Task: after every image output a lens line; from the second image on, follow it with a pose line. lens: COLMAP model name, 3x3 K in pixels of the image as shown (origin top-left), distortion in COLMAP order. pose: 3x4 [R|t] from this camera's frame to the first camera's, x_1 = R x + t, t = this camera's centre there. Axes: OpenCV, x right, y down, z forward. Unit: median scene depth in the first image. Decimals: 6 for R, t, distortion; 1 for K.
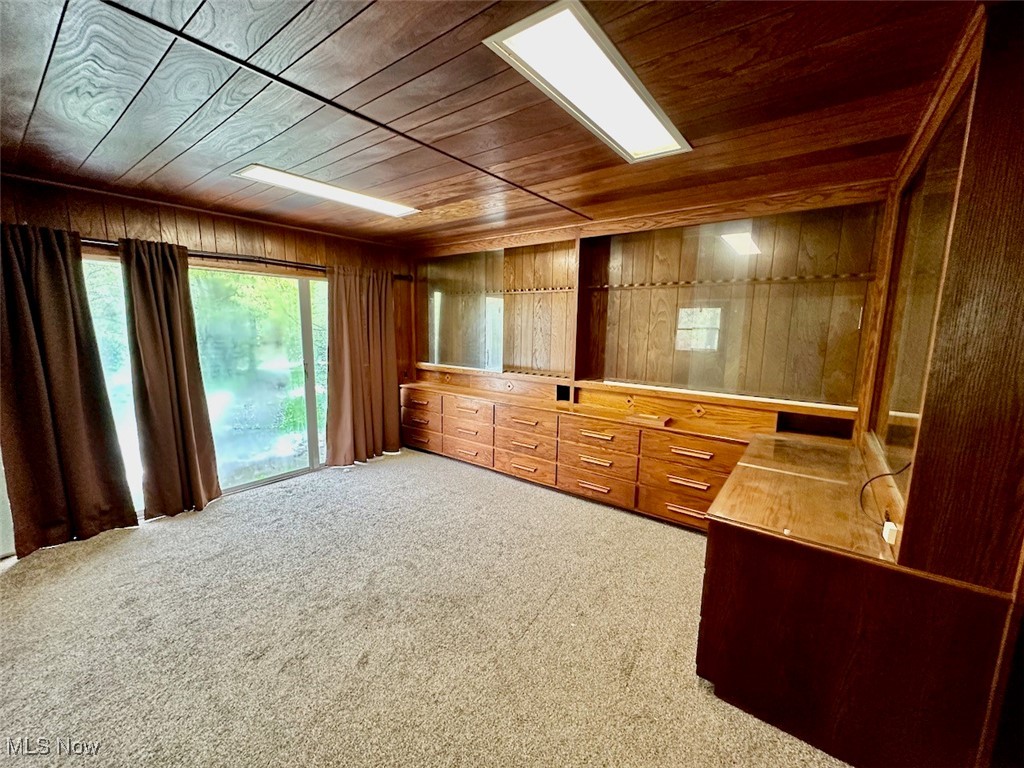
lens RADIAL K [[408.3, 0, 510.8], [0, 408.3, 385.8], [0, 0, 1]] dist [-0.001771, 0.000043]
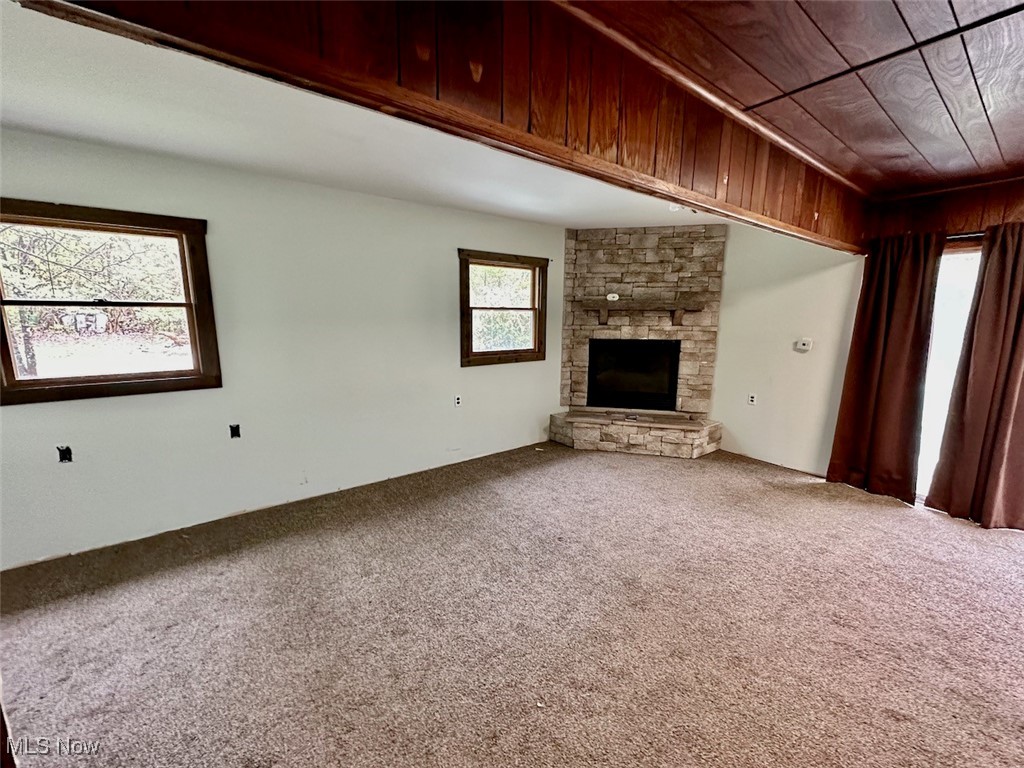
lens RADIAL K [[408.3, 0, 510.4], [0, 408.3, 381.9], [0, 0, 1]] dist [-0.001771, 0.000043]
pose [[-0.268297, 0.146154, -0.952185, 0.366188], [-0.159201, 0.968106, 0.193456, -0.004921], [0.950090, 0.203493, -0.236473, 0.223961]]
